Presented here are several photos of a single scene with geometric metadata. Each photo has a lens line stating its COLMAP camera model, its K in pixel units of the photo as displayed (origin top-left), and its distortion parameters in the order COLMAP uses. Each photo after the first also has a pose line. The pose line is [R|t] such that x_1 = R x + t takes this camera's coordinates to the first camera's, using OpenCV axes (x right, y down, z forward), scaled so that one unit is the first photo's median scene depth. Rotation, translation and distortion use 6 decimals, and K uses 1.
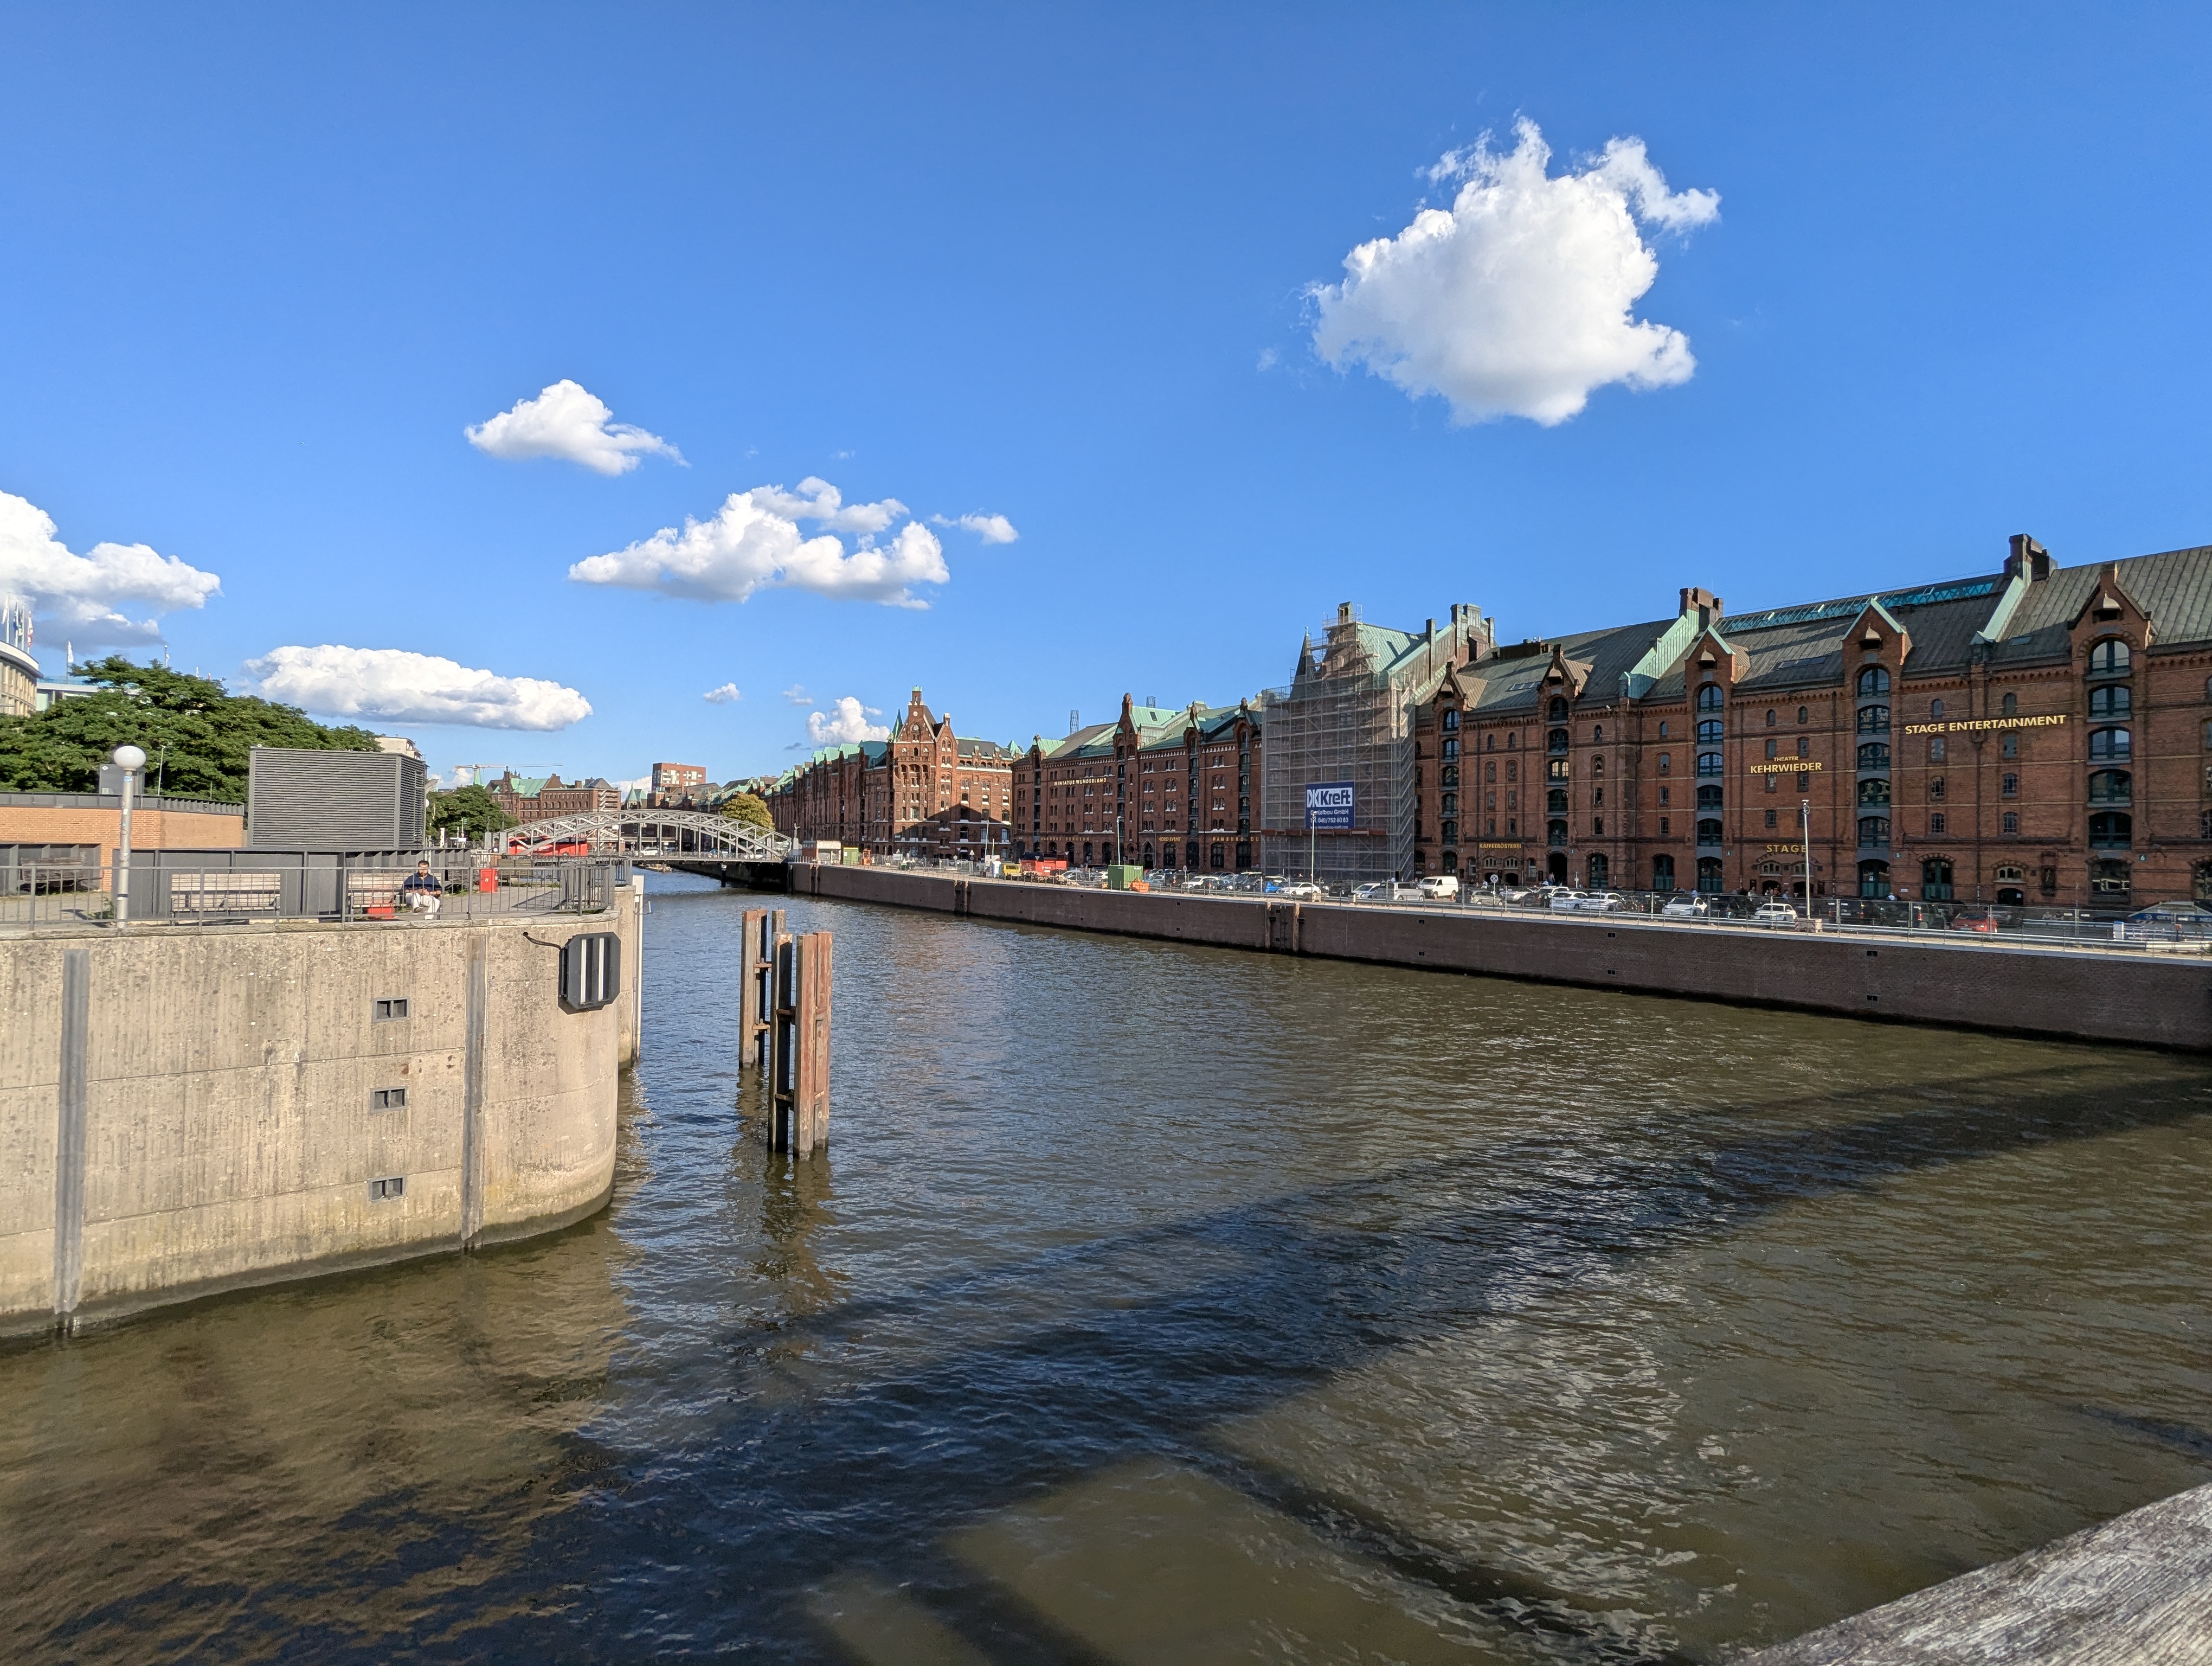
lens RADIAL K [[1053.0, 0, 1123.6], [0, 1053.0, 843.1], [0, 0, 1]] dist [-0.006475, -0.001820]
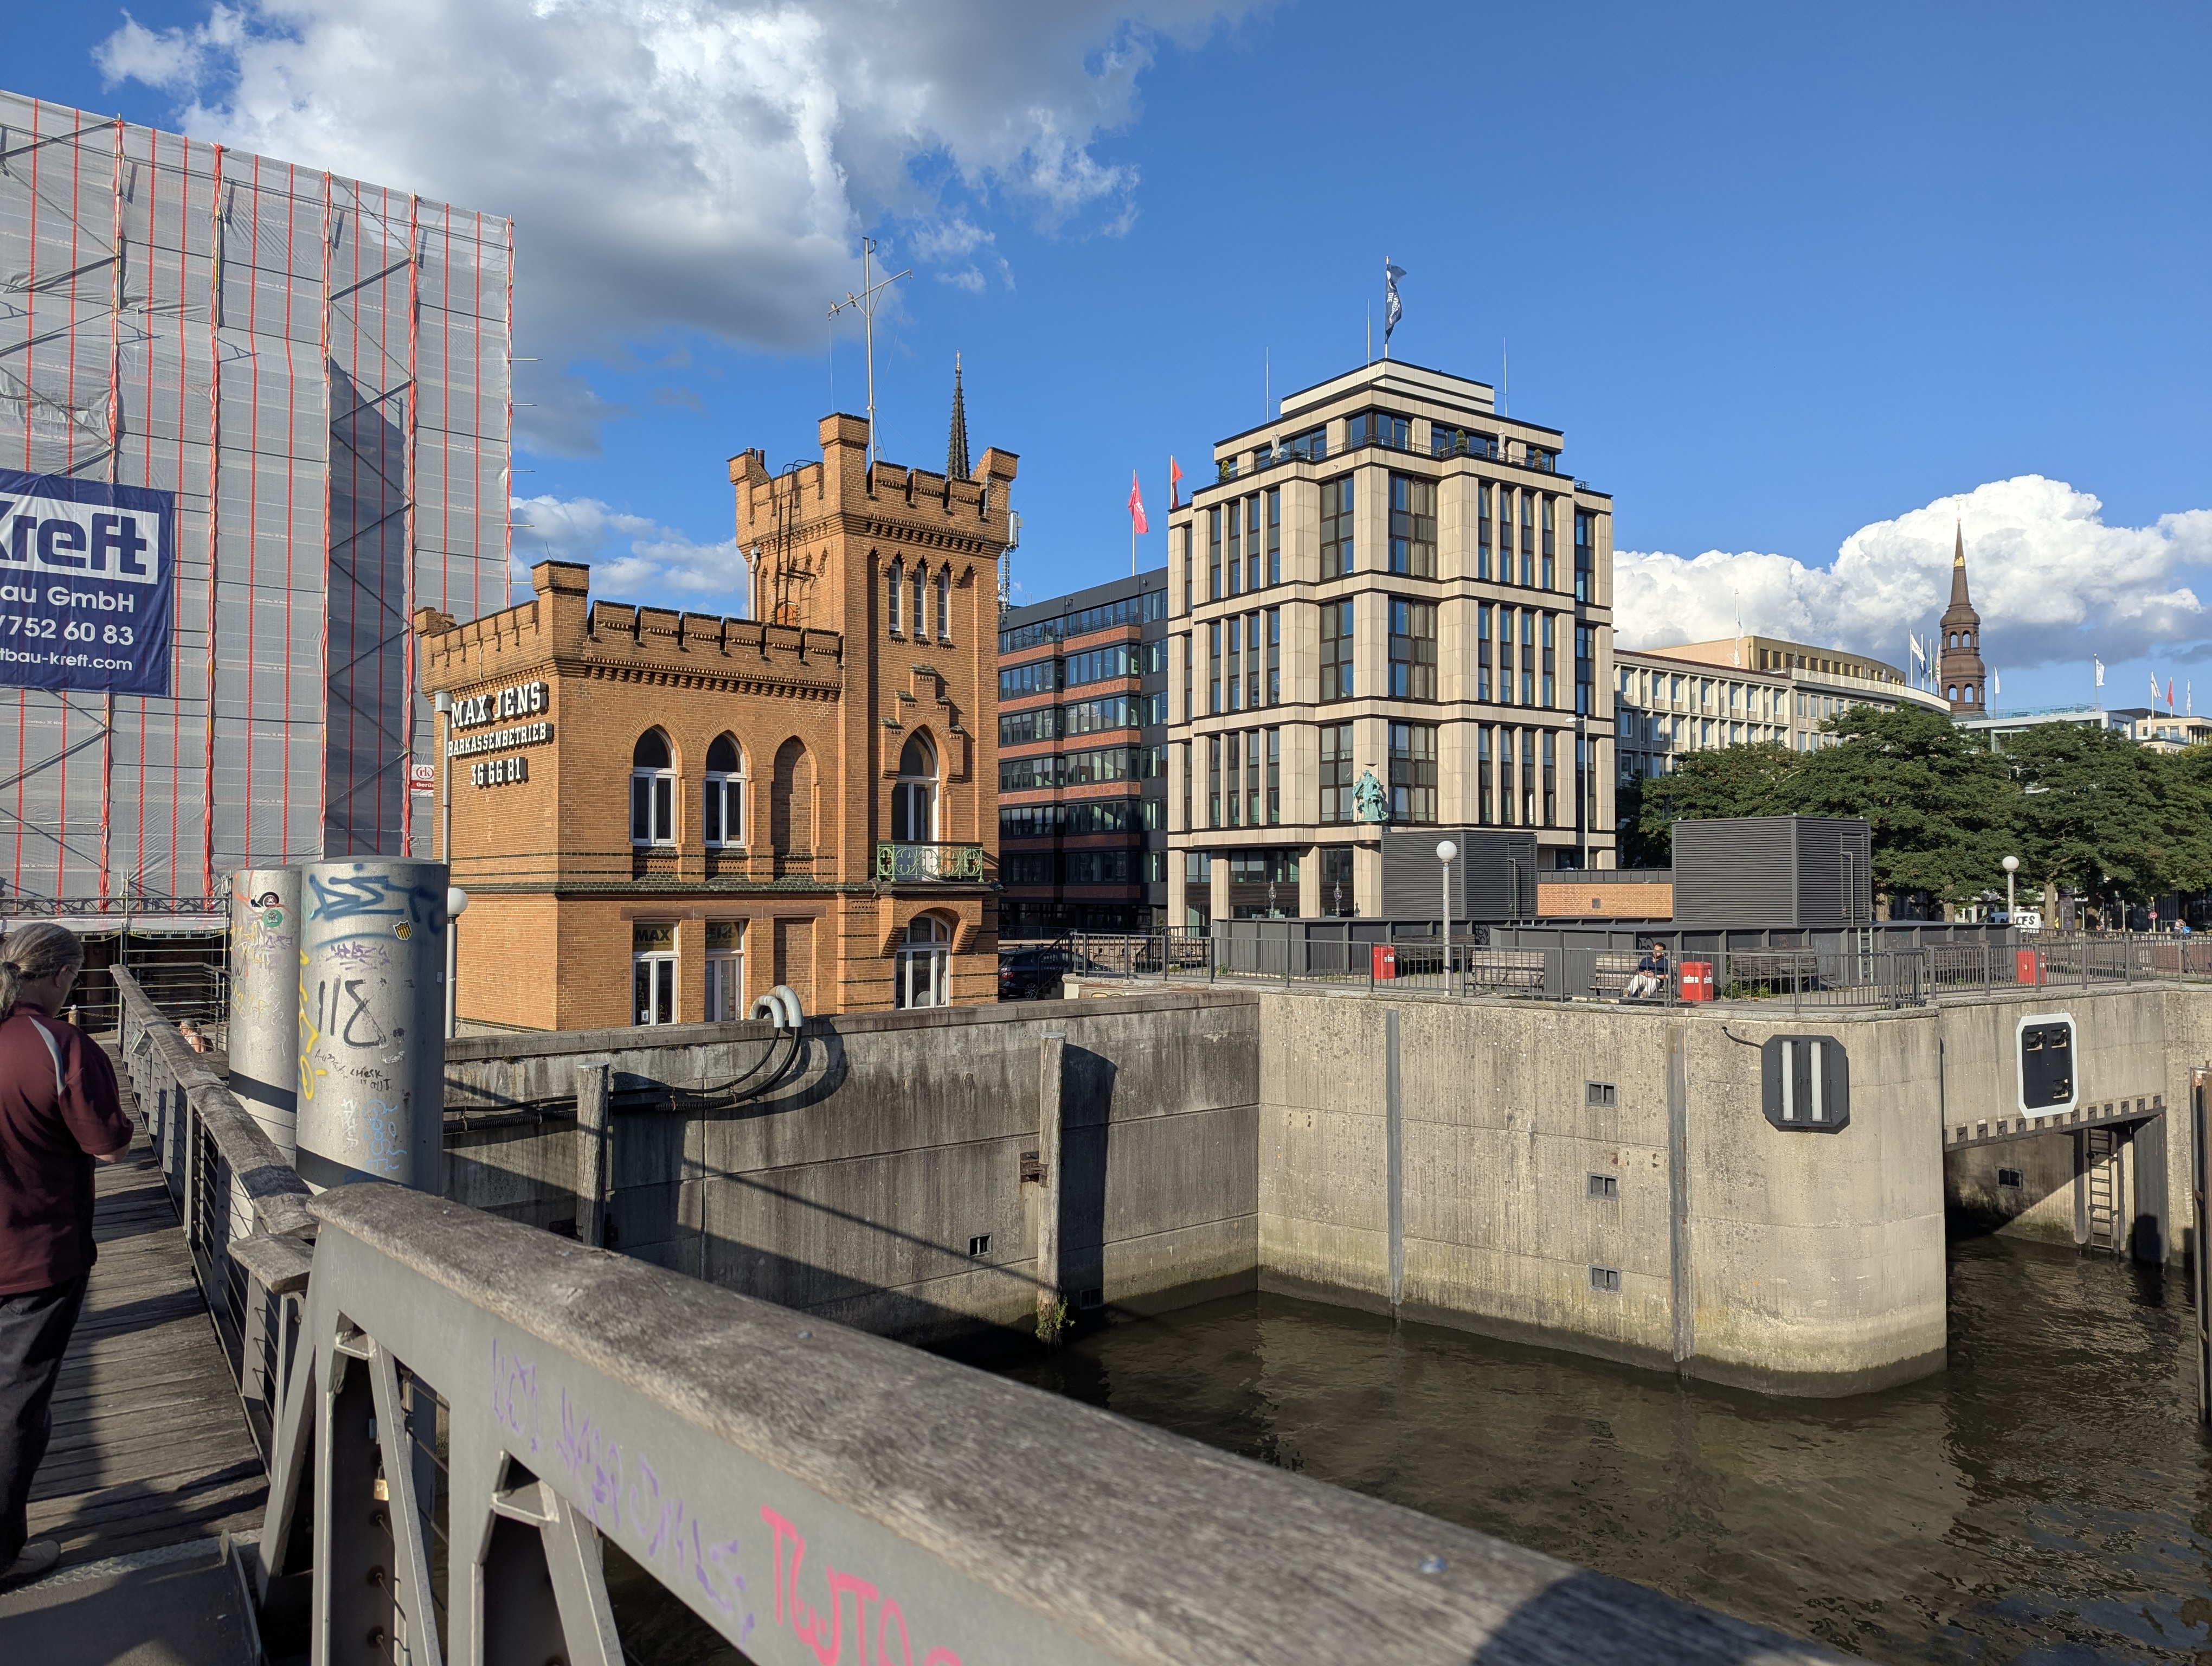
lens RADIAL K [[1688.3, 0, 1106.6], [0, 1688.3, 831.8], [0, 0, 1]] dist [-0.003947, -0.007133]
pose [[0.166346, -0.044585, -0.985059, 0.781512], [0.004714, 0.999002, -0.044420, -0.018267], [0.986056, 0.002745, 0.166390, 0.280013]]
